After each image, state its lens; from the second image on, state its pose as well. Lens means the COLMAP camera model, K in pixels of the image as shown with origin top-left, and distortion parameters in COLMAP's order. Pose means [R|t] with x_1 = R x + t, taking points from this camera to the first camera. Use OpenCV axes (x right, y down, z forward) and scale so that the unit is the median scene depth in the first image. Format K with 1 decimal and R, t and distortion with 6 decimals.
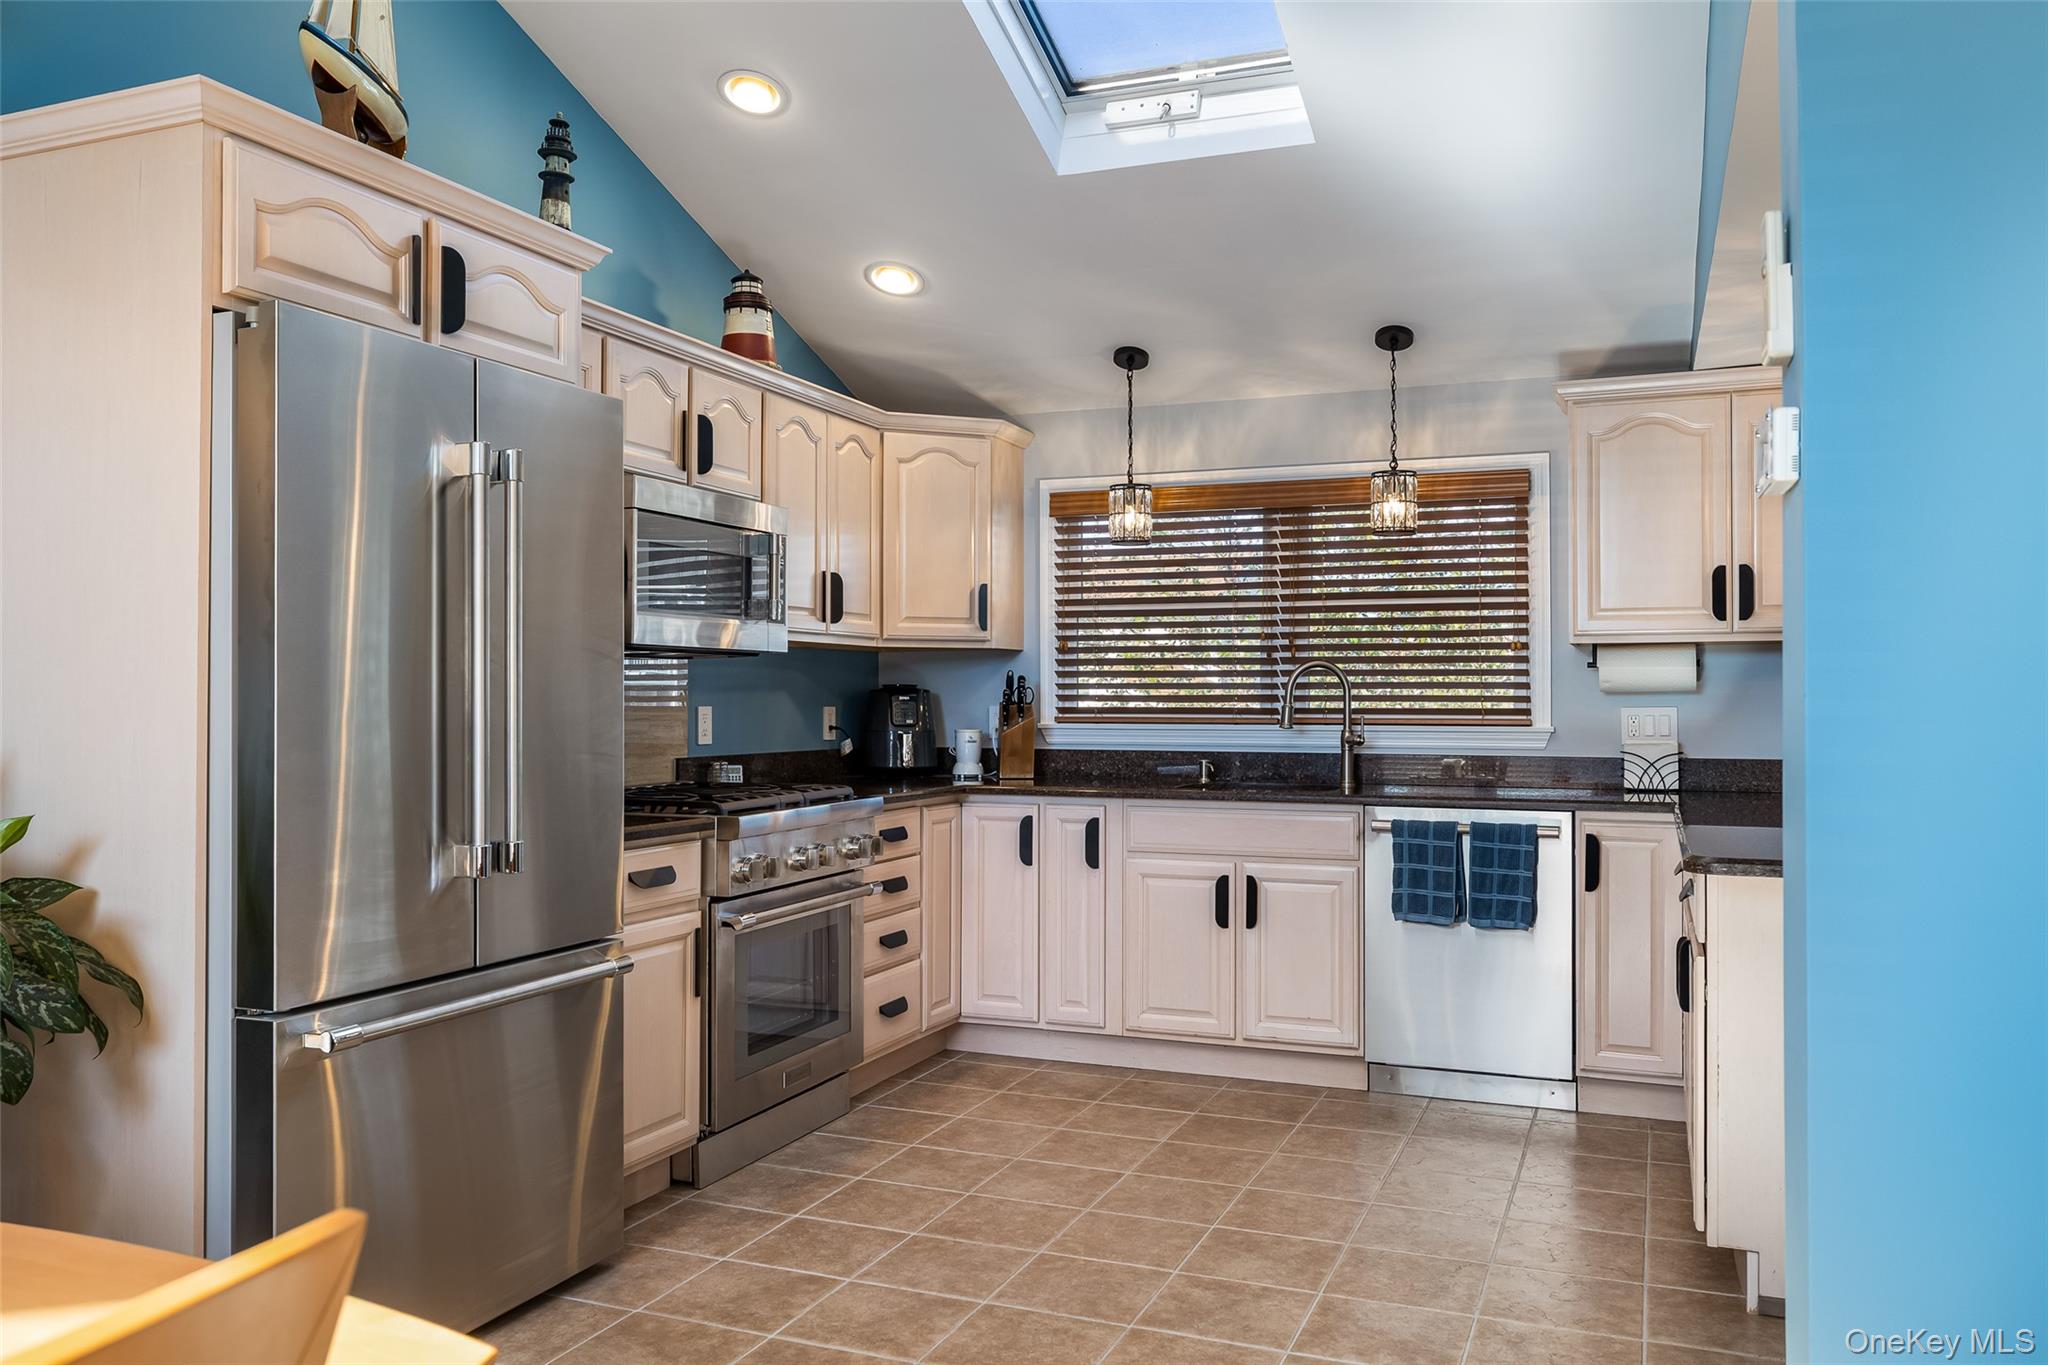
lens RADIAL K [[1542.2, 0, 1024.0], [0, 1542.2, 682.5], [0, 0, 1]] dist [0.001631, -0.000436]
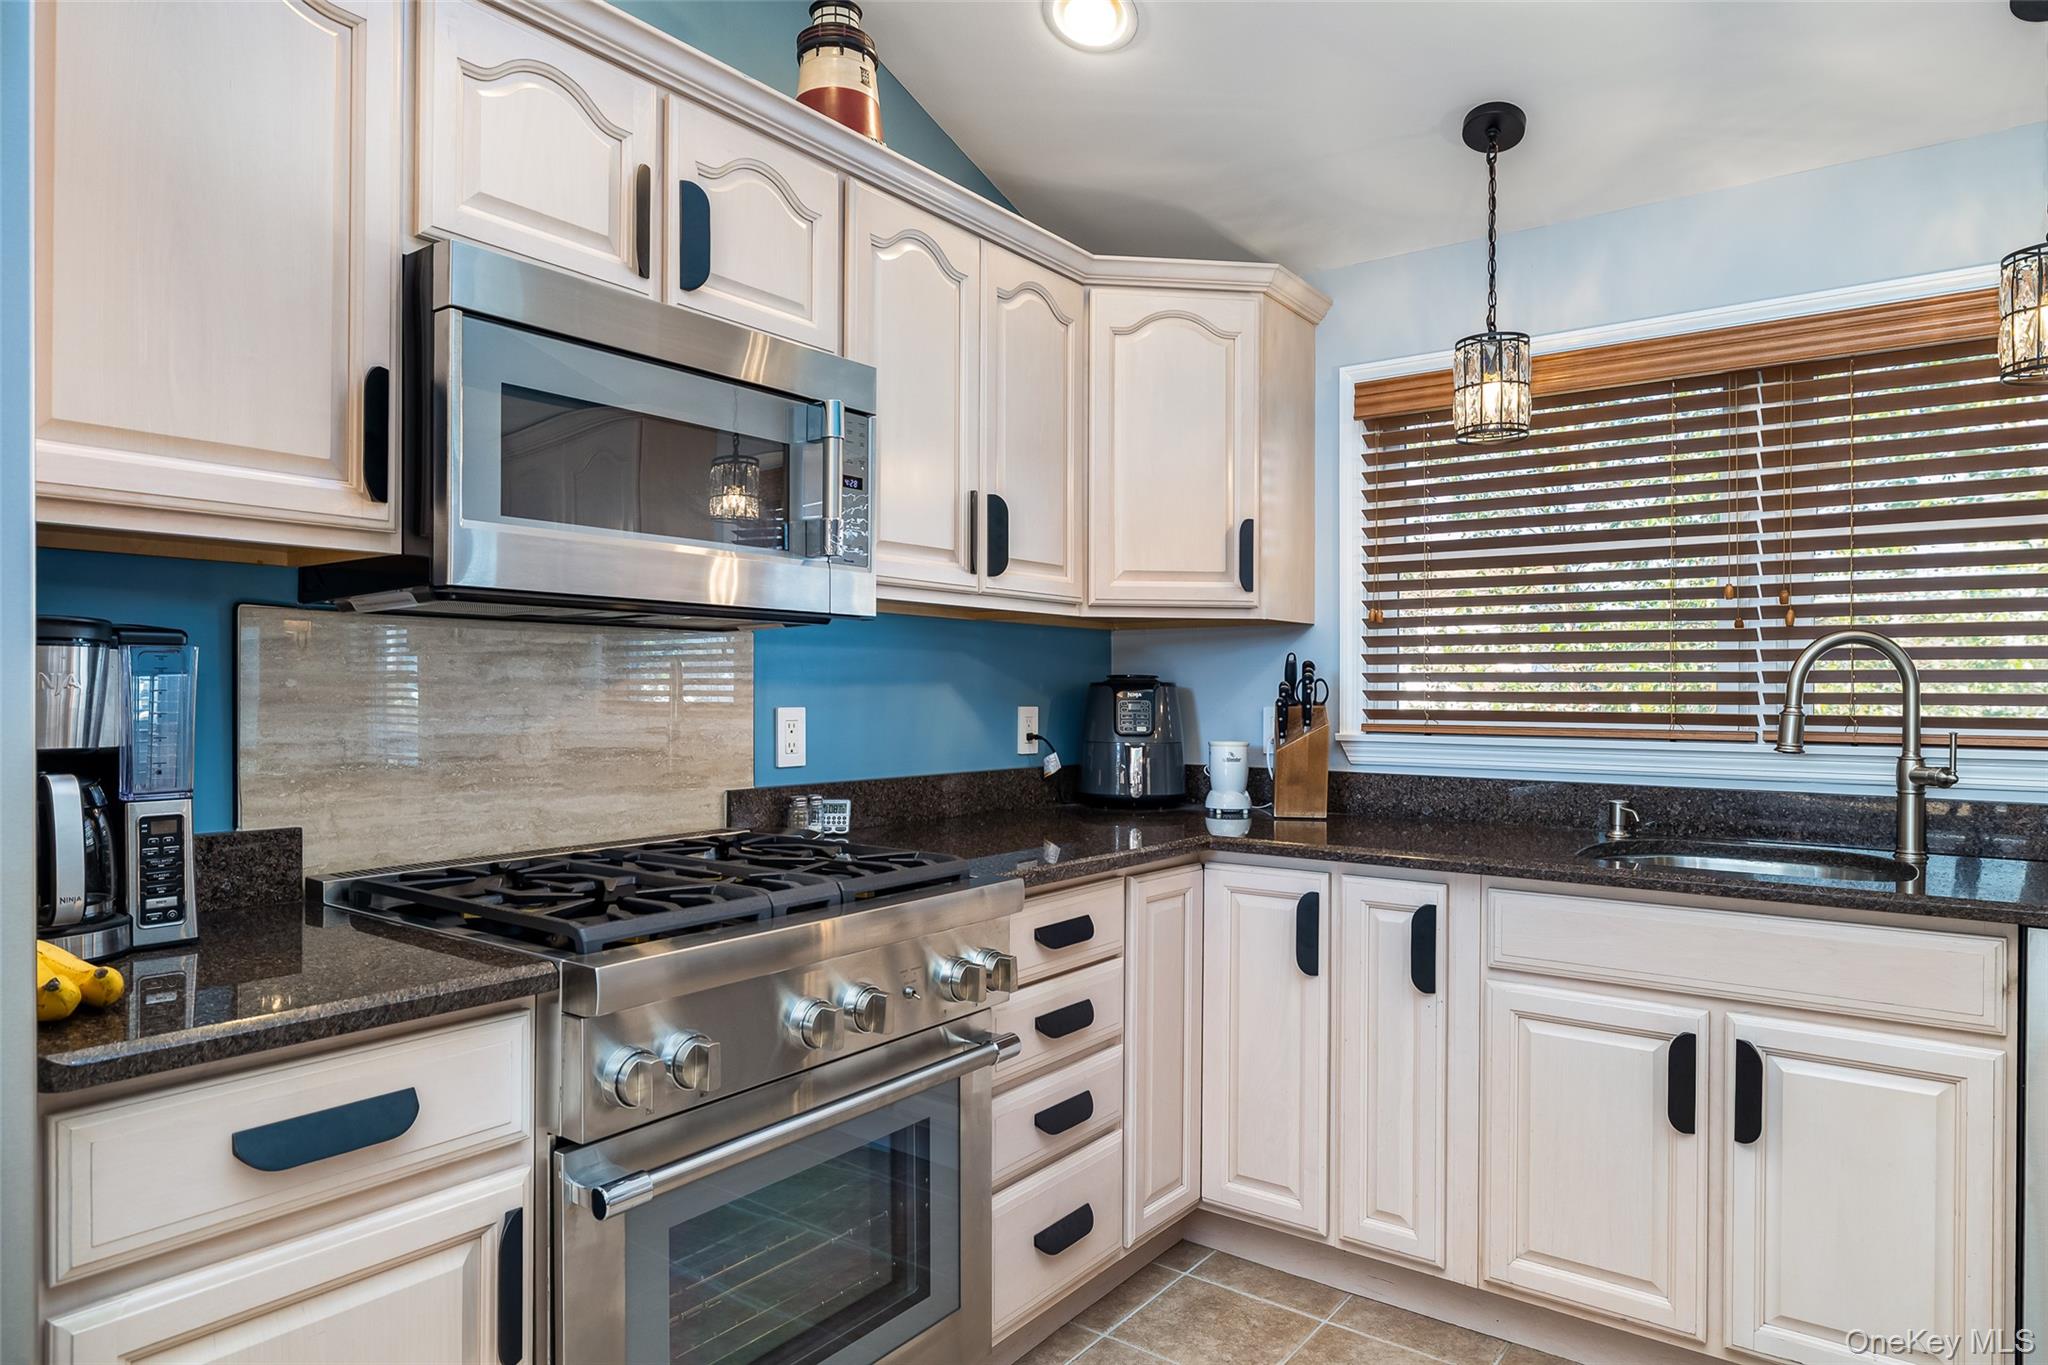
lens RADIAL K [[1227.4, 0, 1025.8], [0, 1227.4, 693.1], [0, 0, 1]] dist [-0.002654, -0.000011]
pose [[0.967072, 0.003914, -0.254473, 0.016069], [-0.000837, 0.999925, 0.012197, 0.003105], [0.254502, -0.011582, 0.967003, 0.500906]]
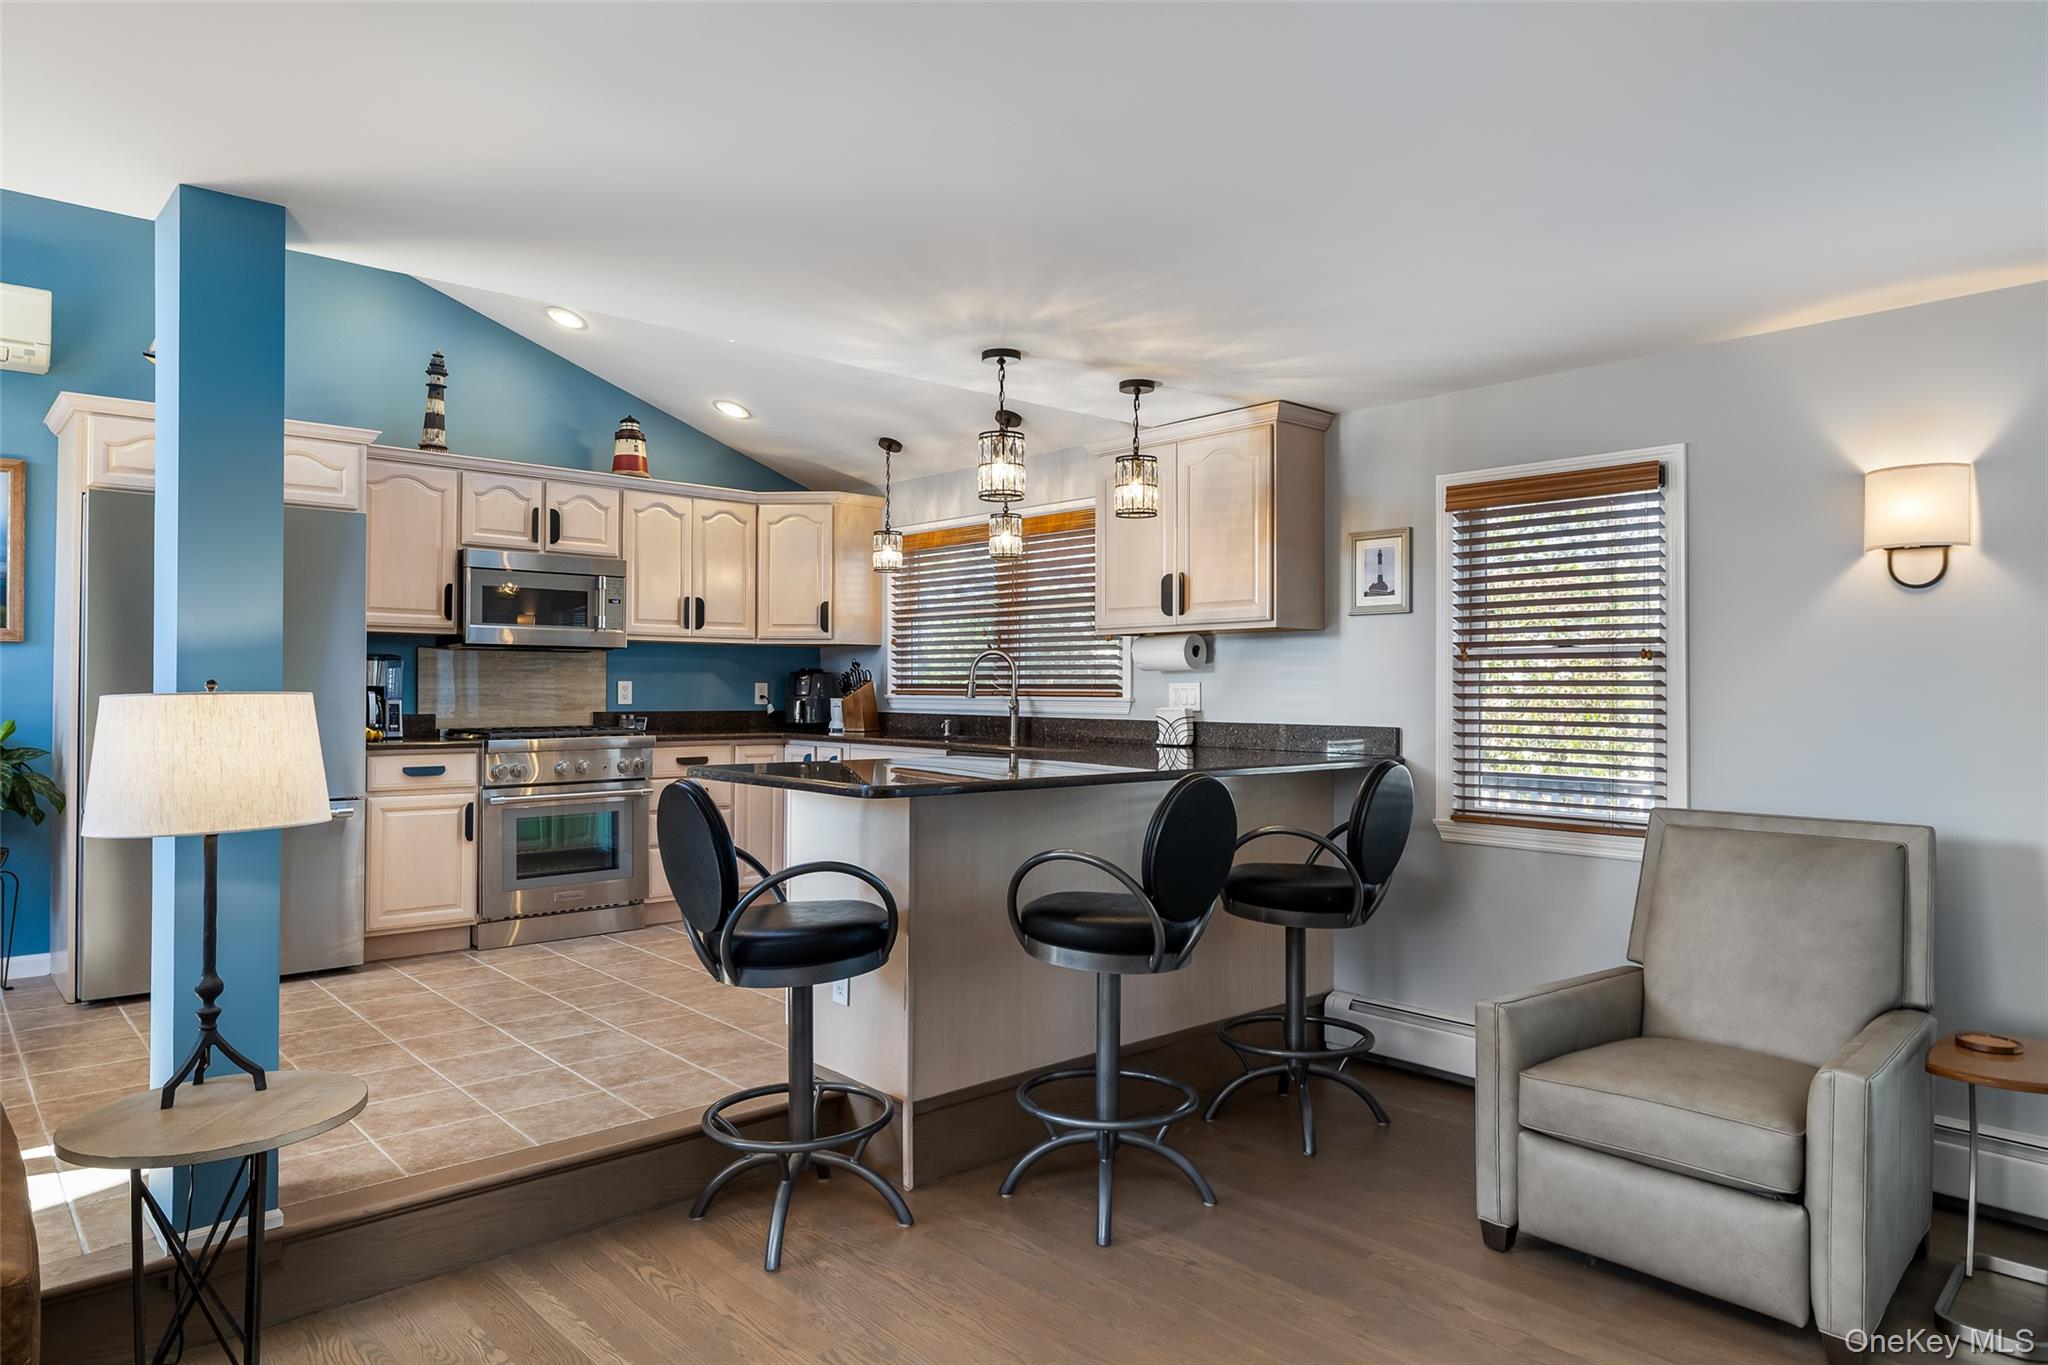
lens RADIAL K [[1235.9, 0, 1024.0], [0, 1235.9, 682.5], [0, 0, 1]] dist [-0.001492, 0.000015]
pose [[0.901993, 0.001544, -0.431748, 0.705532], [0.000649, 0.999988, 0.004932, 0.010105], [0.431750, -0.004729, 0.901981, -0.007465]]
